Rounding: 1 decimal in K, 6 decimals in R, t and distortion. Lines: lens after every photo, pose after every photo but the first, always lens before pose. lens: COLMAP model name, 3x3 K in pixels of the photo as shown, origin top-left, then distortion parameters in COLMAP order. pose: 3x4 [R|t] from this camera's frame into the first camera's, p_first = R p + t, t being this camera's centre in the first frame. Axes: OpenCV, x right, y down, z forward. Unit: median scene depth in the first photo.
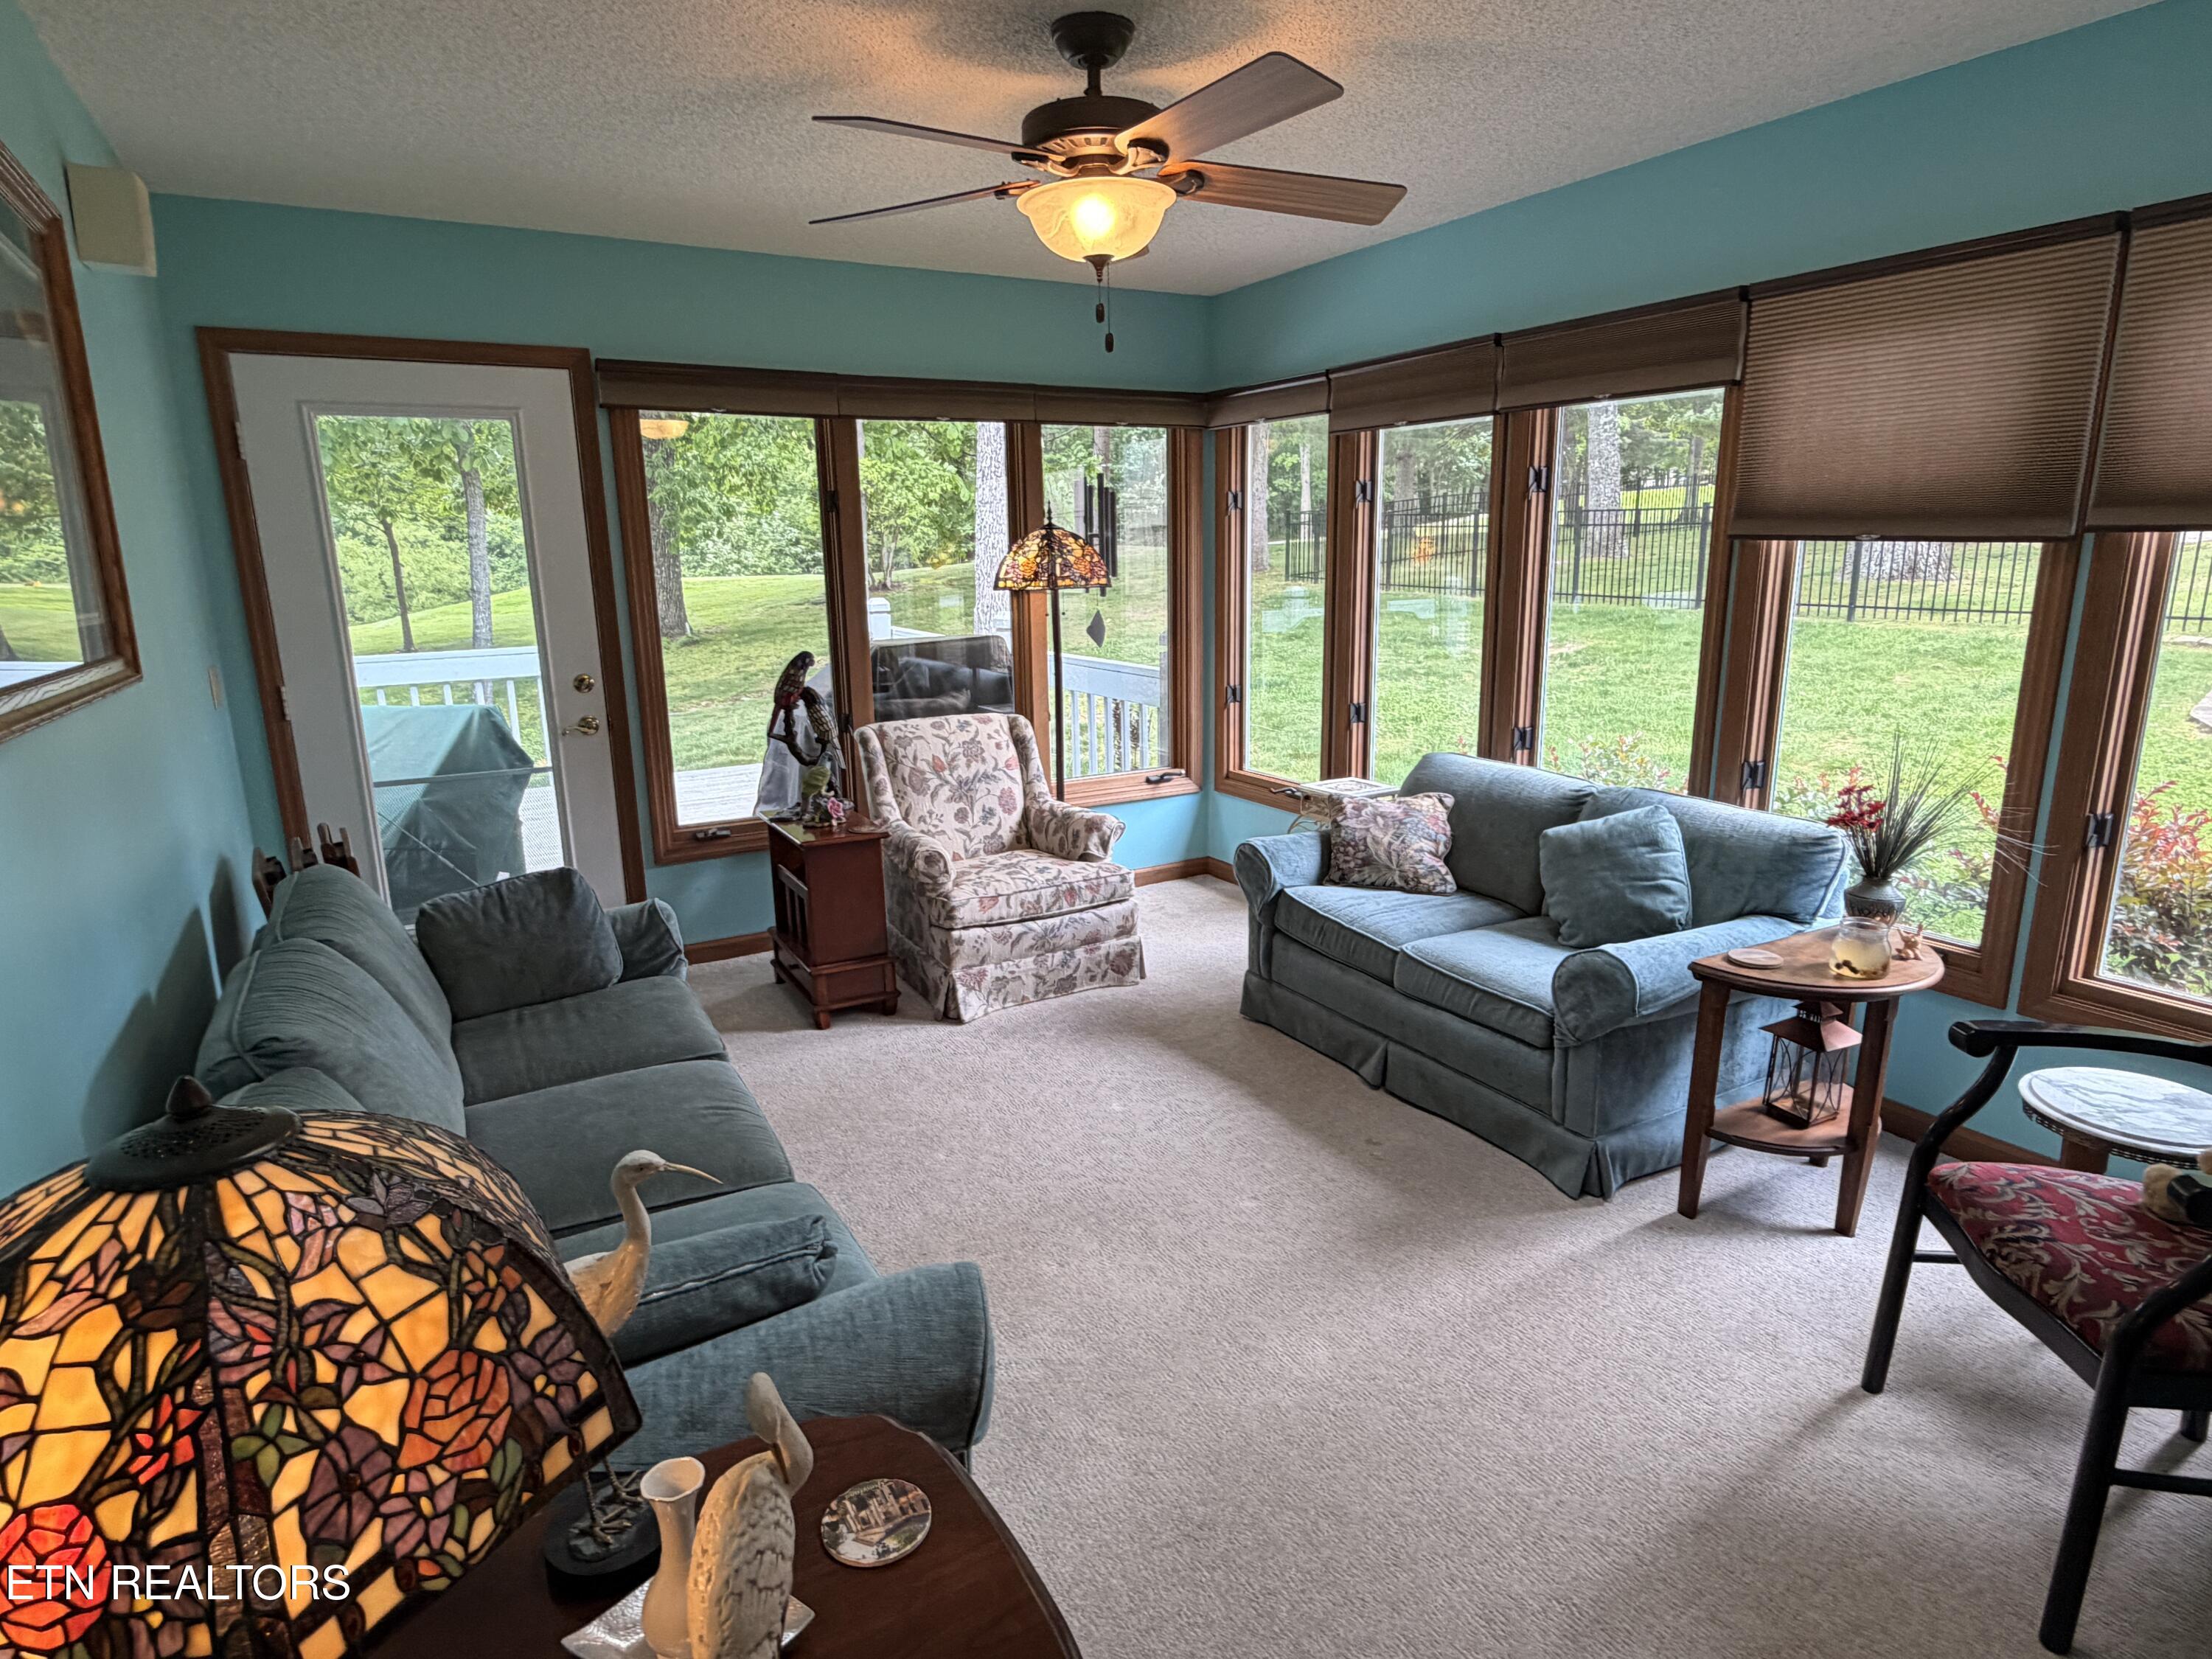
lens RADIAL K [[1235.1, 0, 1106.3], [0, 1235.1, 835.4], [0, 0, 1]] dist [-0.000920, 0.000187]
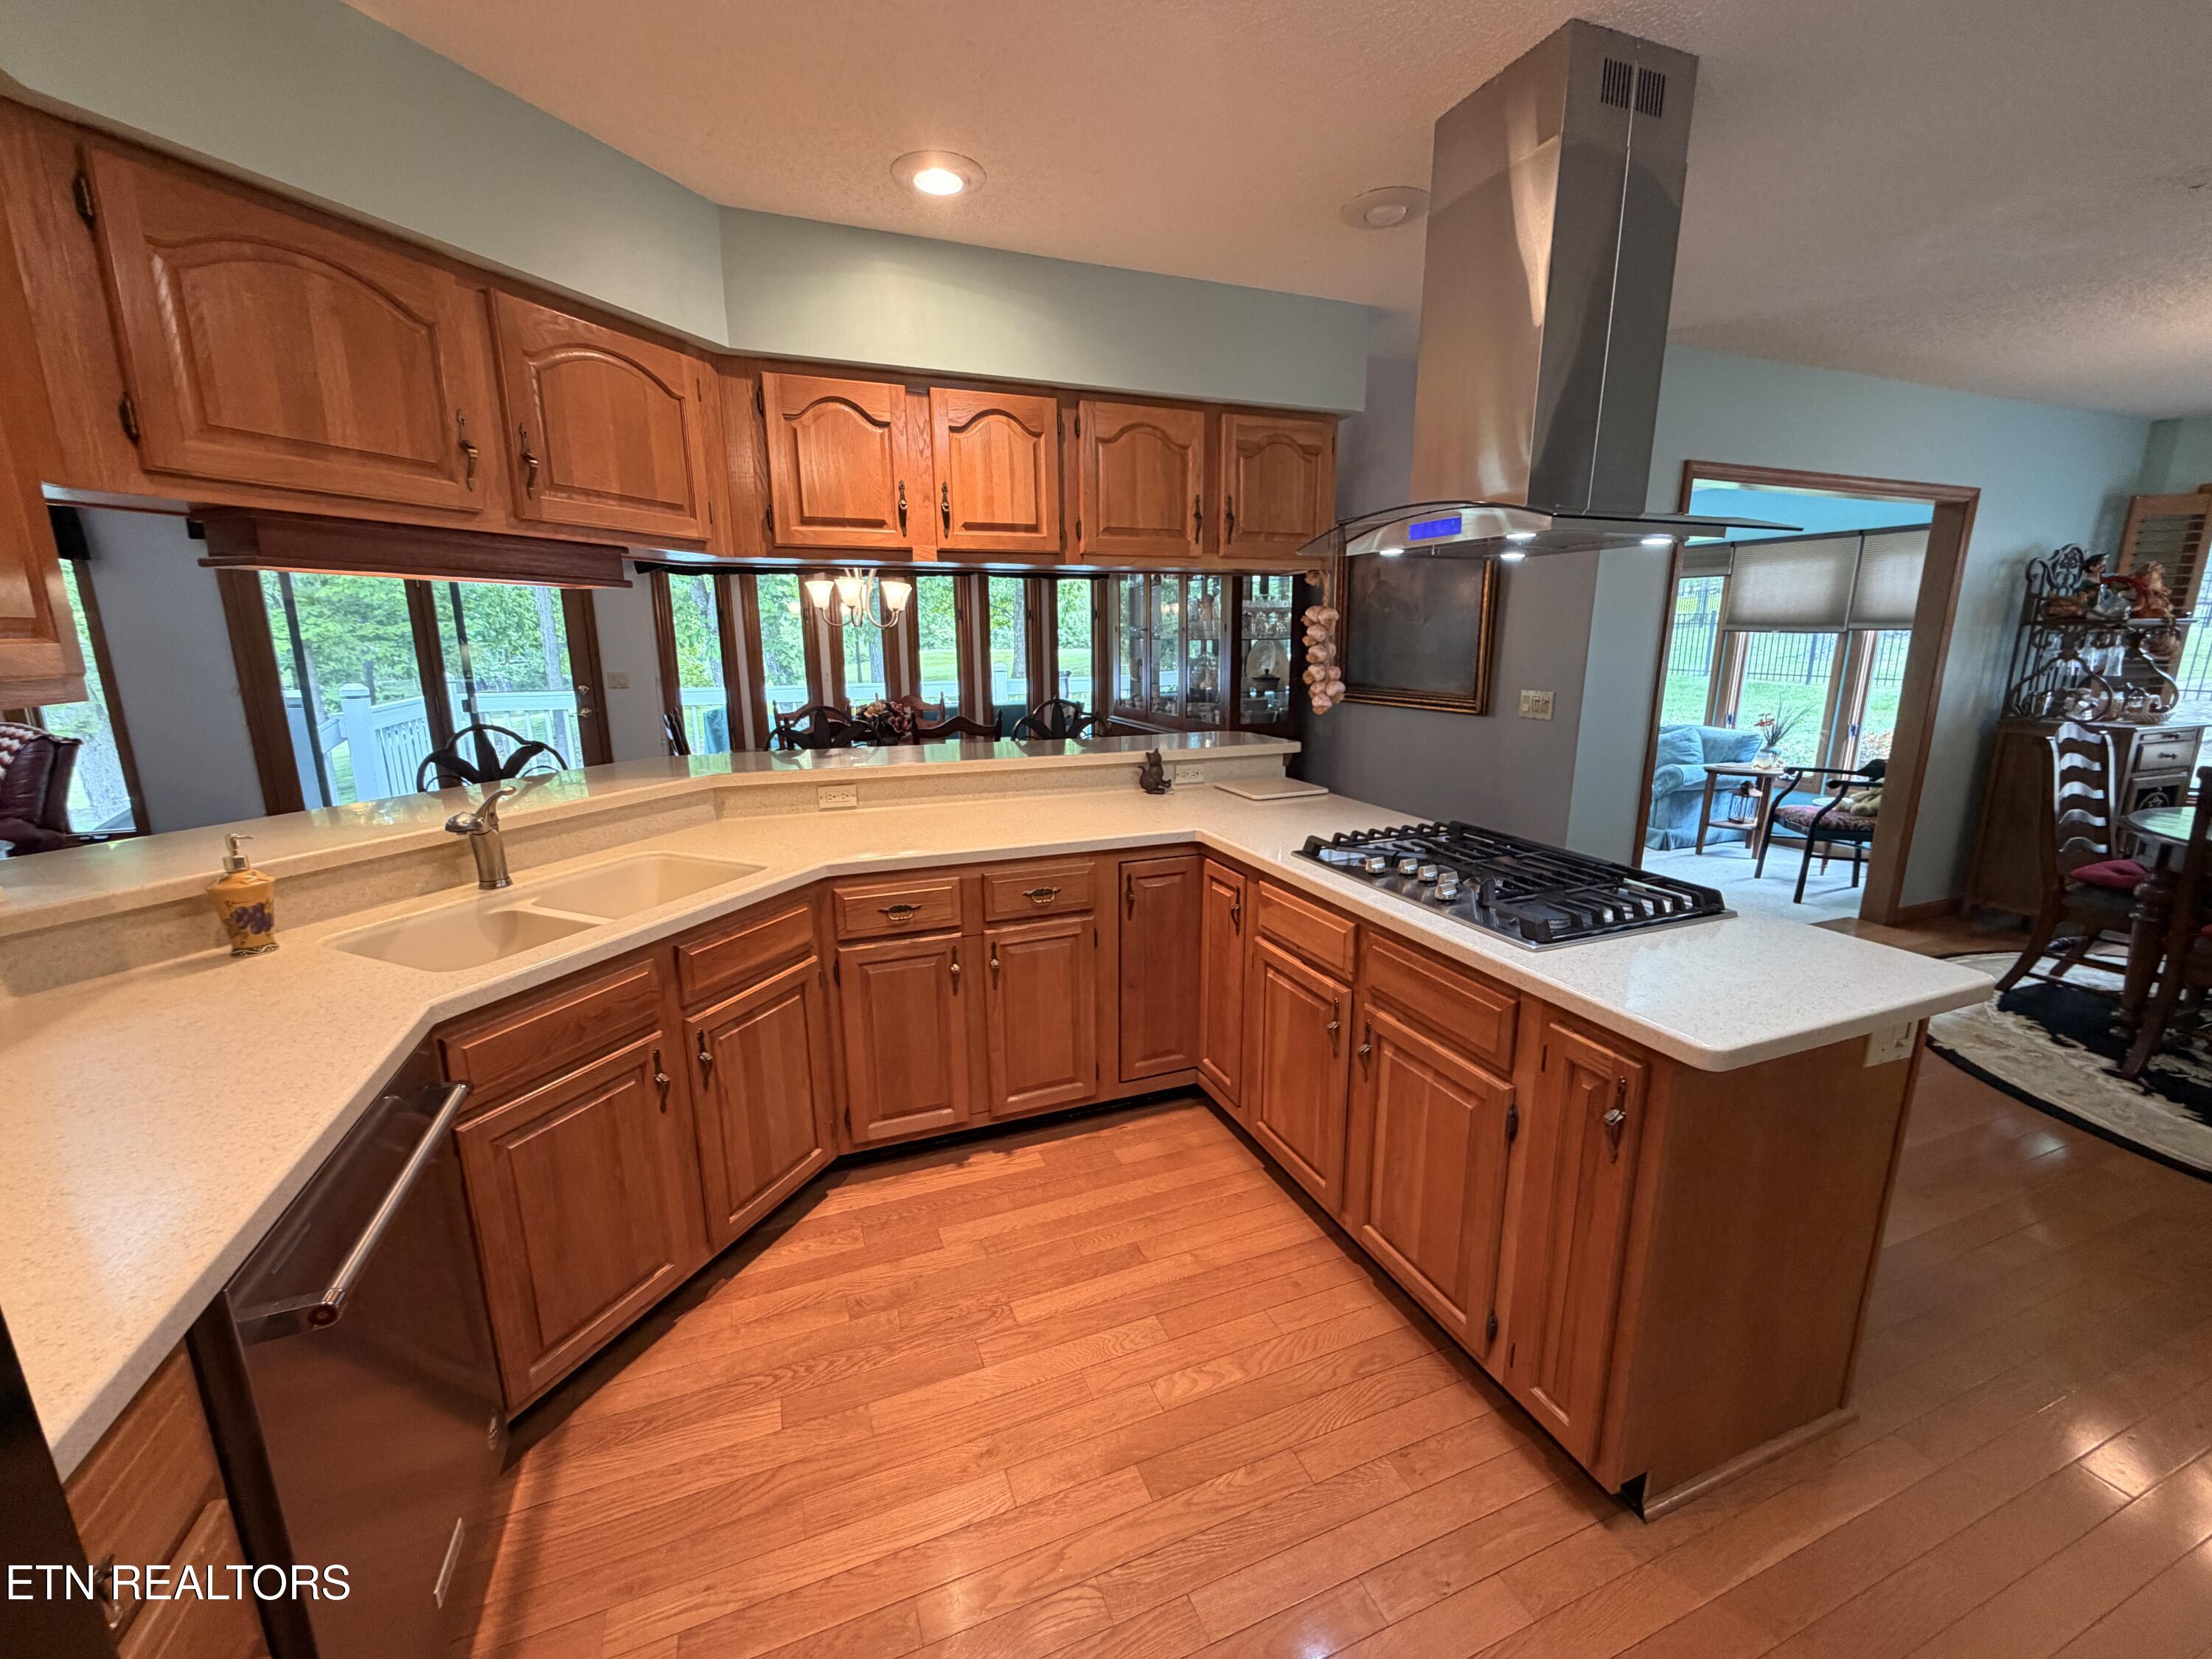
lens RADIAL K [[885.6, 0, 1105.9], [0, 885.6, 827.7], [0, 0, 1]] dist [0.001788, -0.000111]
pose [[0.989102, 0.045258, -0.140104, -0.445875], [-0.047087, 0.998843, -0.009771, 0.223211], [0.139500, 0.016261, 0.990089, -0.908138]]
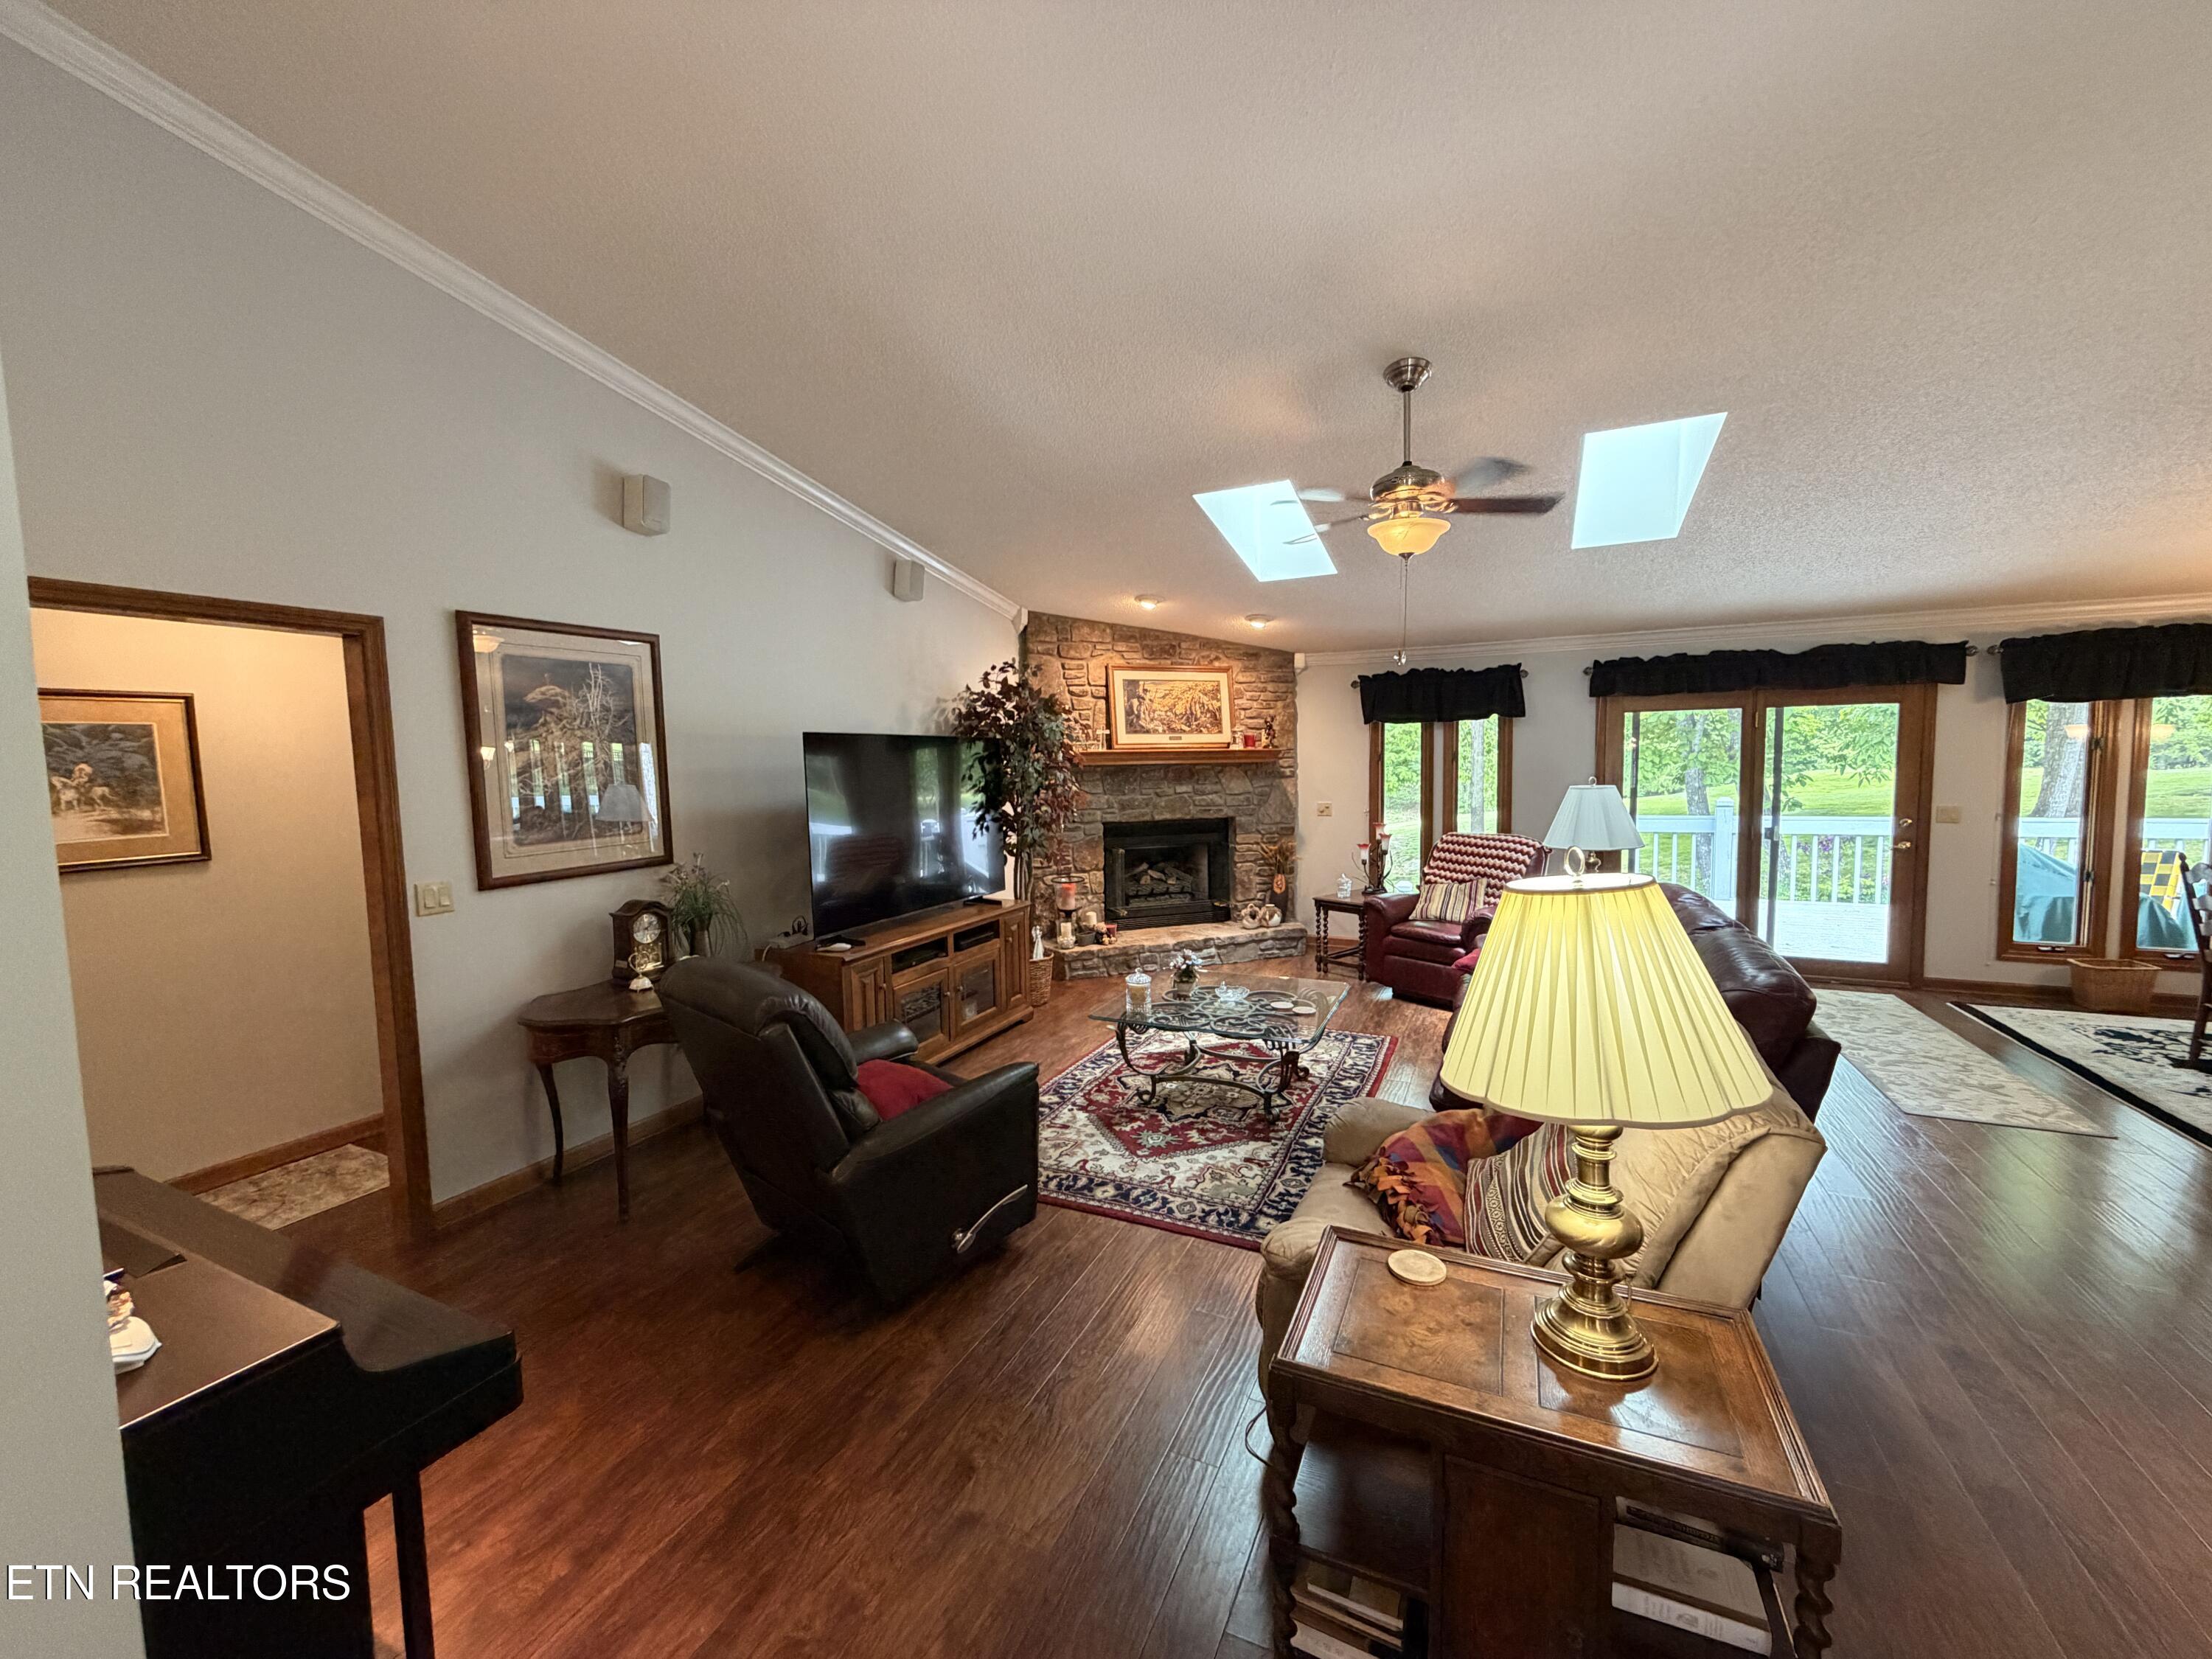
lens RADIAL K [[885.6, 0, 1097.1], [0, 885.6, 827.0], [0, 0, 1]] dist [0.001788, -0.000111]
pose [[0.564455, 0.070868, -0.822416, -1.075582], [-0.180772, 0.982736, -0.039387, 0.320307], [0.805427, 0.170902, 0.567521, -1.440917]]
